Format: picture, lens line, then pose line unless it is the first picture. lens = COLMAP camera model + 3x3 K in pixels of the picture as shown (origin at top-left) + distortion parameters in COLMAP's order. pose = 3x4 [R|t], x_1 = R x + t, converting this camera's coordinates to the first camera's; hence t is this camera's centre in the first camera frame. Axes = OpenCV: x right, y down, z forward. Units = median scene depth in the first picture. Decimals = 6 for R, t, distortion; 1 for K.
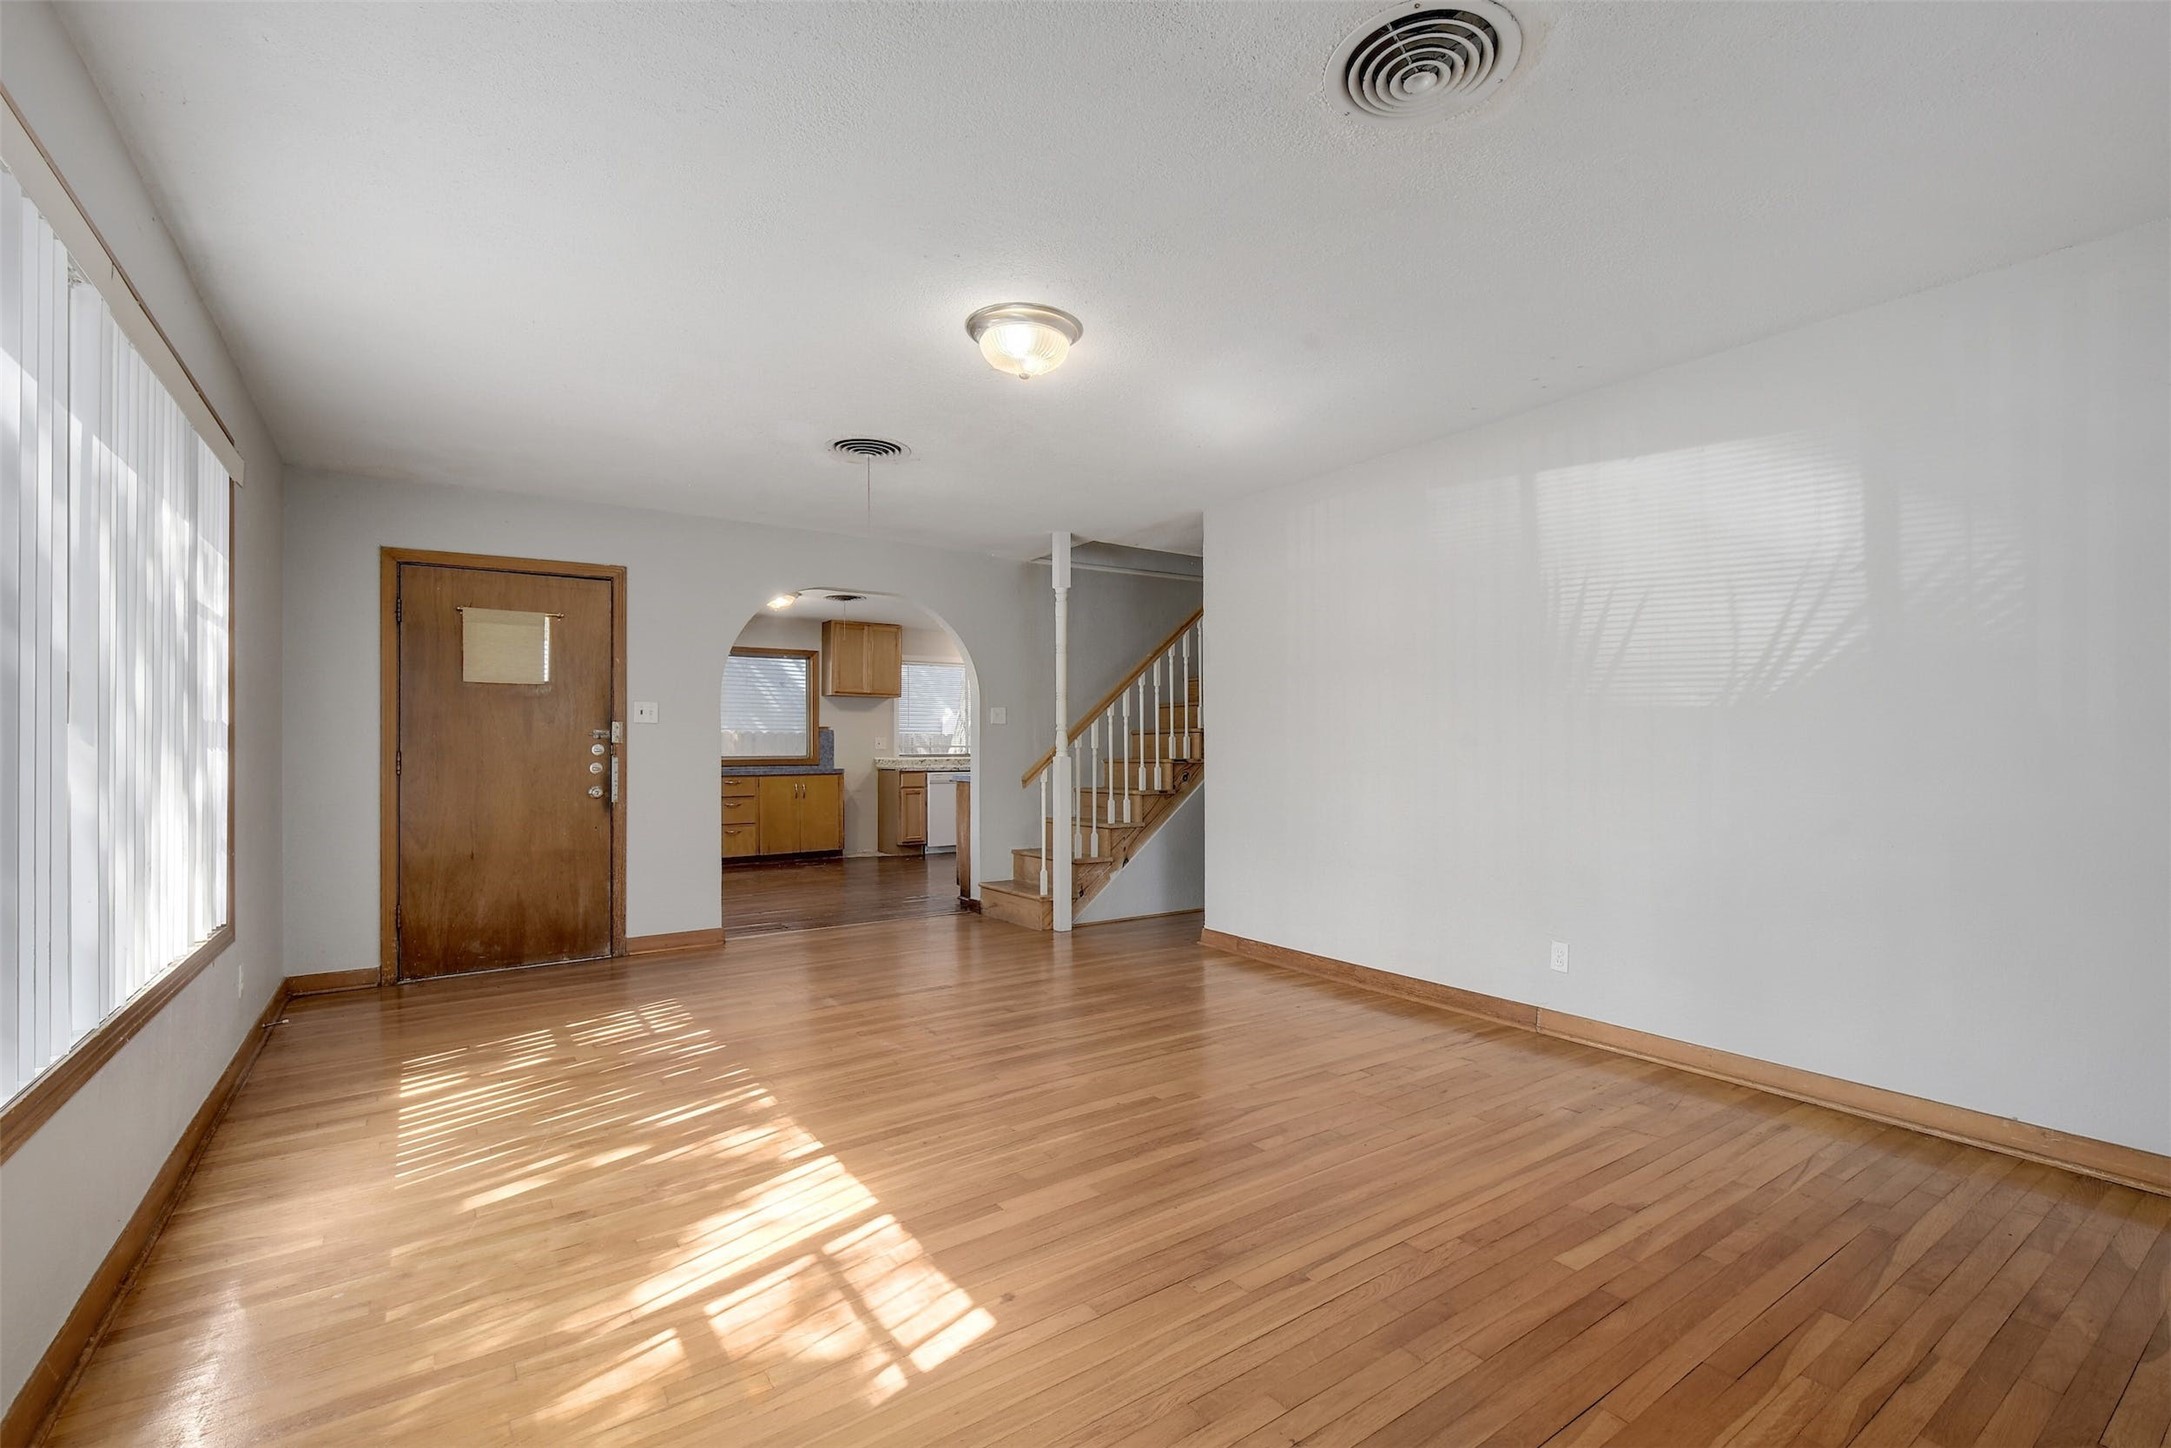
lens RADIAL K [[960.0, 0, 1113.9], [0, 960.0, 754.7], [0, 0, 1]] dist [0.007524, -0.008153]
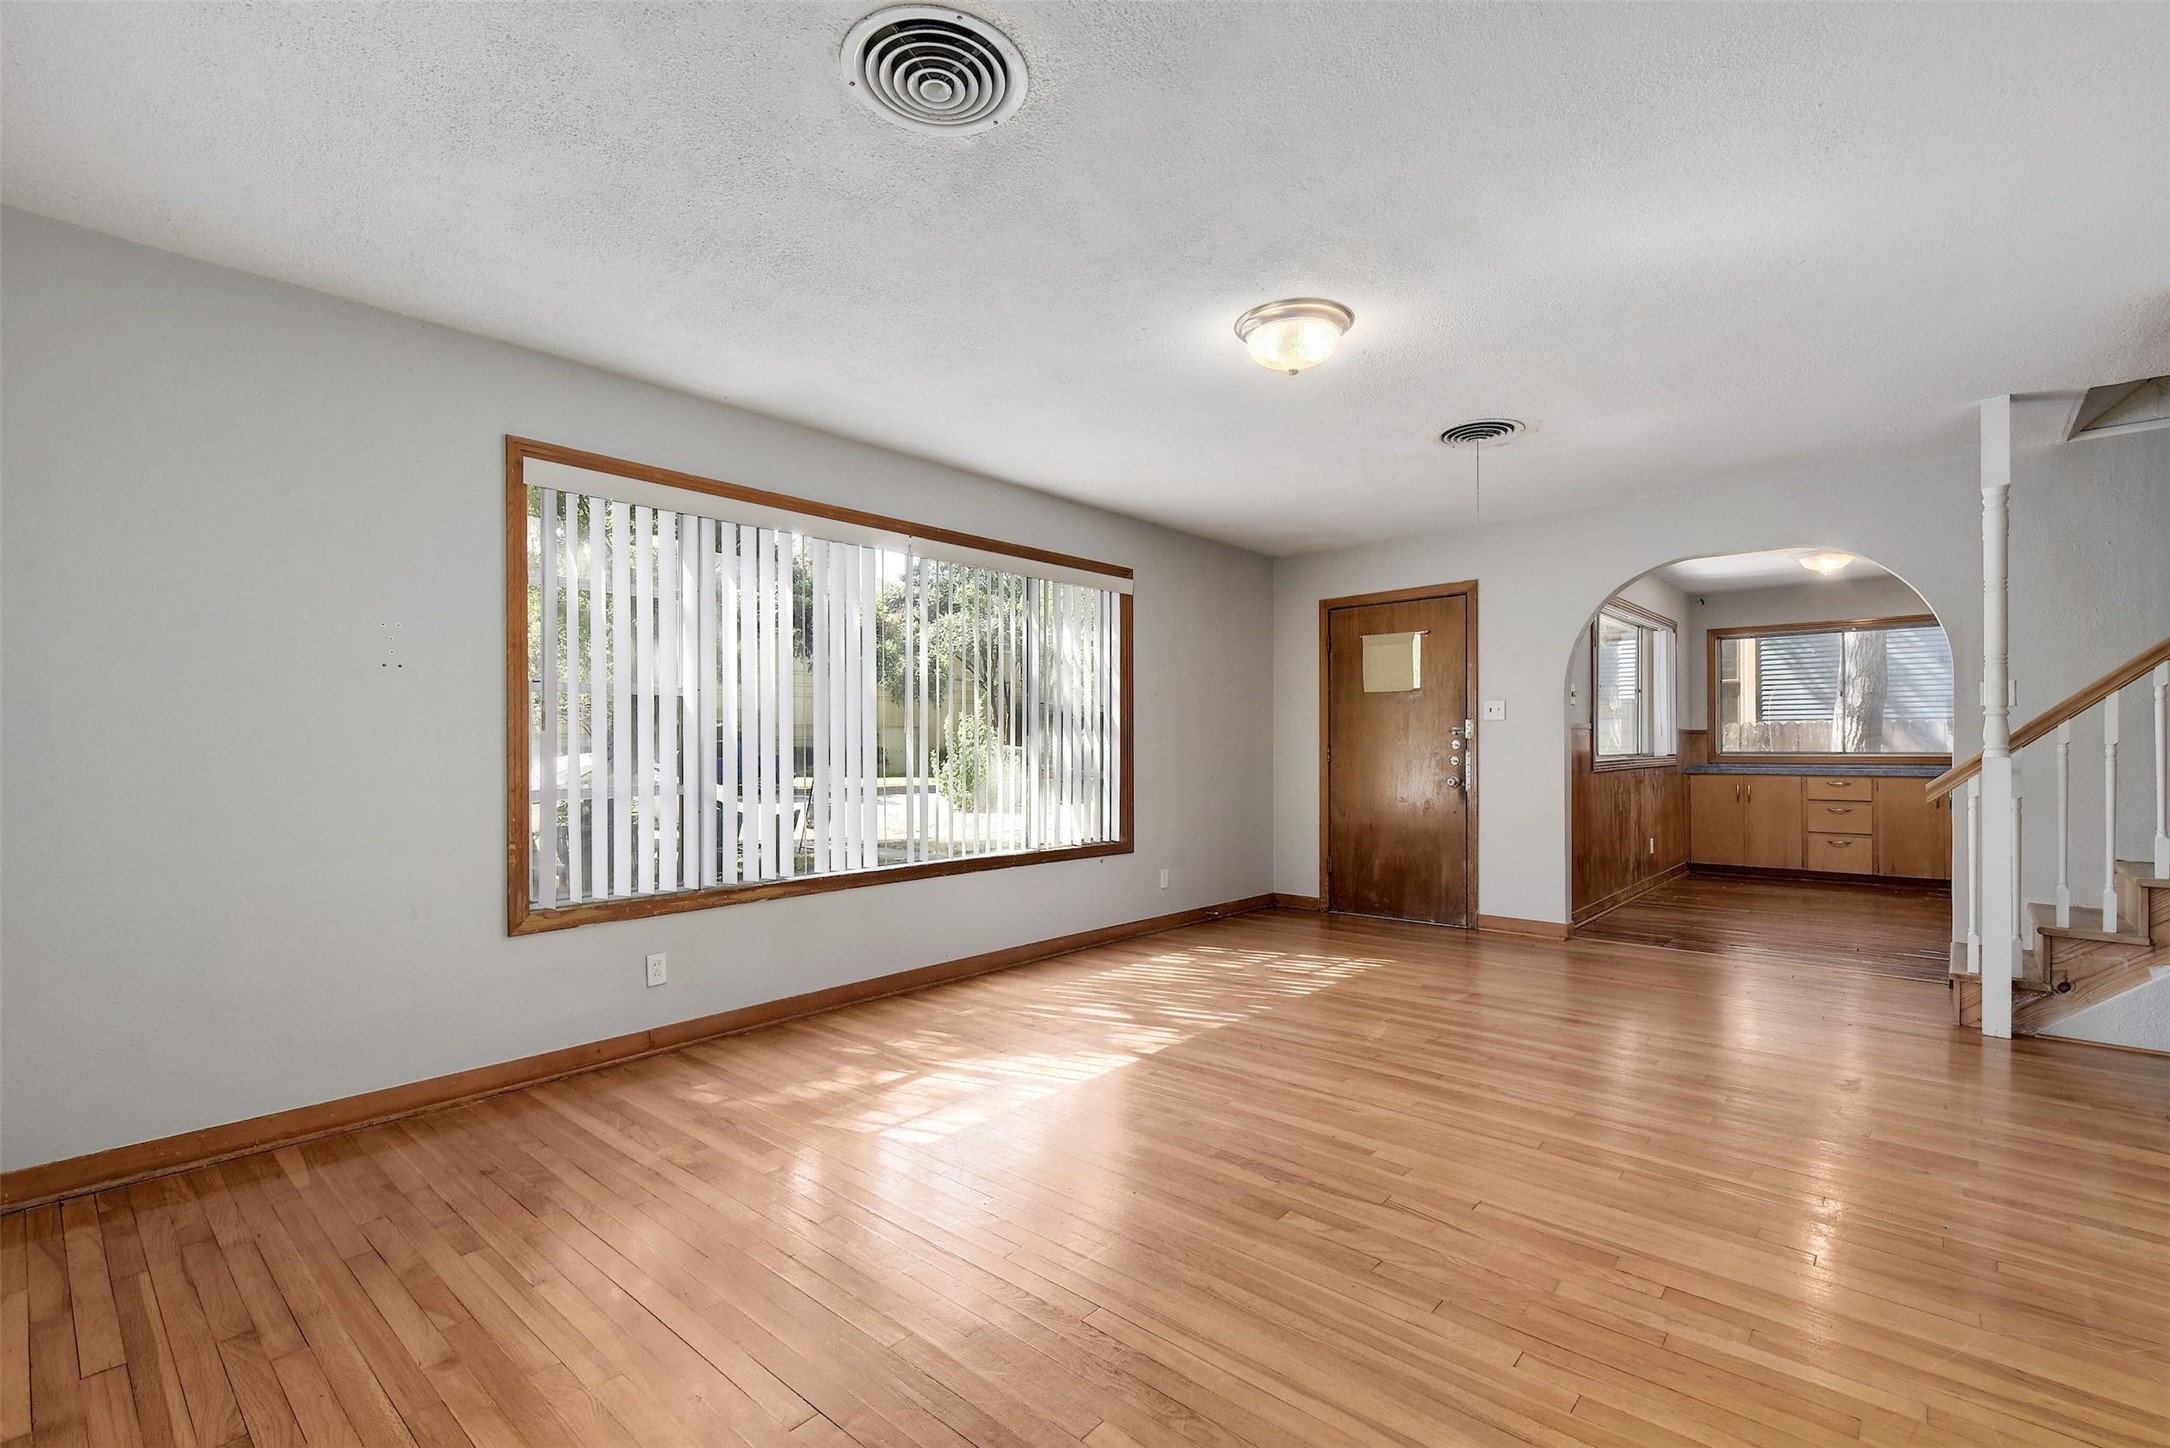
lens RADIAL K [[959.5, 0, 1113.3], [0, 959.5, 754.7], [0, 0, 1]] dist [0.007524, -0.008153]
pose [[0.230888, 0.014378, -0.972874, 0.515923], [-0.006789, 0.999890, 0.013166, -0.005677], [0.972957, 0.003565, 0.230961, 0.360352]]
